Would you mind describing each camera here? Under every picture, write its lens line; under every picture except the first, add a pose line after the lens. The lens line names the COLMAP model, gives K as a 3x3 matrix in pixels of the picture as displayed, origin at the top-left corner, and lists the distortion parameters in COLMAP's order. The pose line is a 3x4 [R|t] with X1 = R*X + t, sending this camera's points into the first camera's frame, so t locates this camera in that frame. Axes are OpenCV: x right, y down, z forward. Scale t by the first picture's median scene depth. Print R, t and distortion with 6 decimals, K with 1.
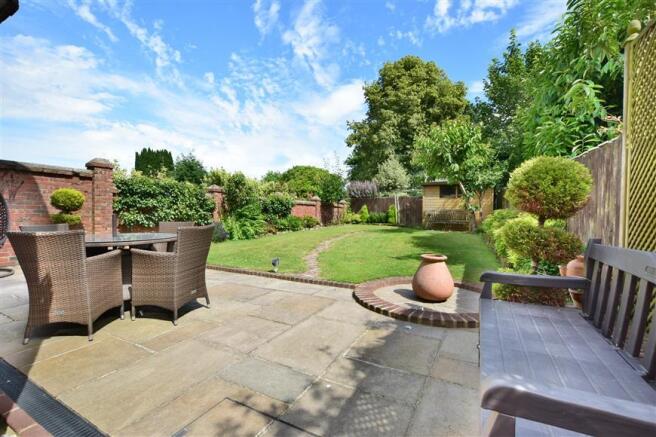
lens RADIAL K [[292.5, 0, 328.5], [0, 292.5, 212.5], [0, 0, 1]] dist [-0.010880, 0.001170]
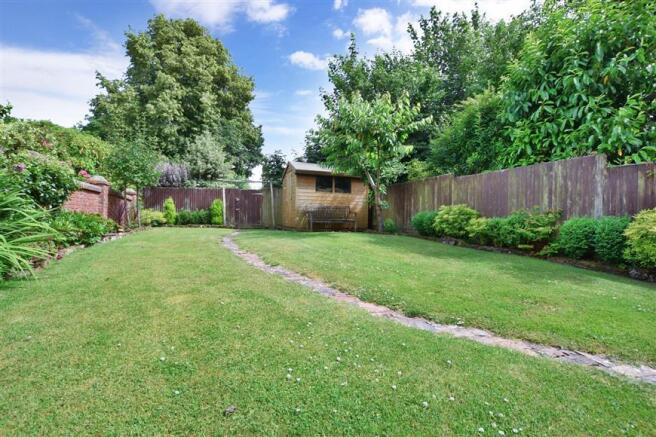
lens RADIAL K [[292.5, 0, 323.0], [0, 292.5, 214.4], [0, 0, 1]] dist [-0.010880, 0.001170]
pose [[0.670026, 0.003594, 0.742328, -0.093079], [-0.008184, 0.999963, 0.002546, 0.005298], [-0.742292, -0.007781, 0.670031, 0.201650]]
